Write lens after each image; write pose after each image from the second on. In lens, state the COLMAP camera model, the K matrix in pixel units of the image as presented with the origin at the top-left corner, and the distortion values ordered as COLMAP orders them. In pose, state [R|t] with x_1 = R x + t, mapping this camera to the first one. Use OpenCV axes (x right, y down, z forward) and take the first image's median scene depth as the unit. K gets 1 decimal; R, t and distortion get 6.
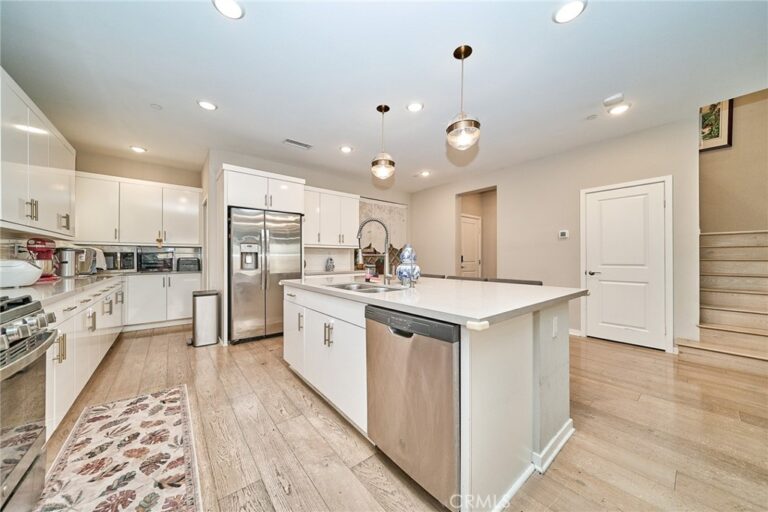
lens RADIAL K [[265.7, 0, 406.2], [0, 265.7, 257.5], [0, 0, 1]] dist [-0.000447, -0.000078]
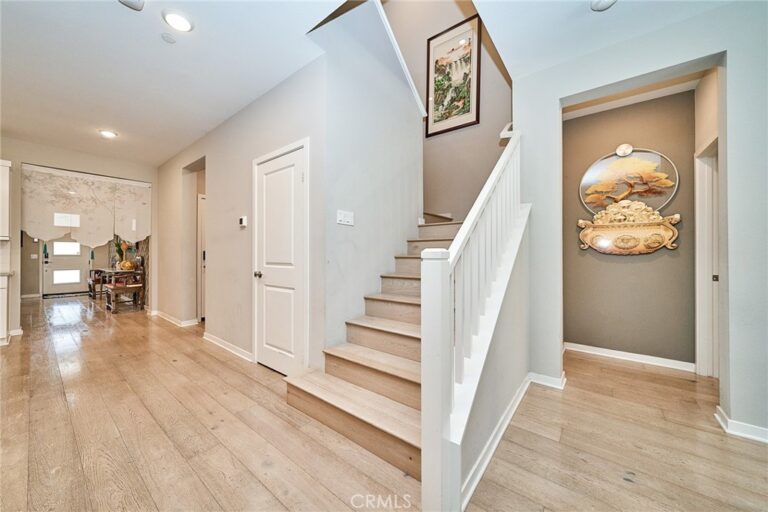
lens RADIAL K [[281.8, 0, 382.4], [0, 281.8, 253.7], [0, 0, 1]] dist [-0.000793, -0.000193]
pose [[0.985068, 0.001361, 0.172159, 0.741333], [-0.001302, 0.999999, -0.000457, 0.000925], [-0.172160, 0.000226, 0.985069, 0.157913]]
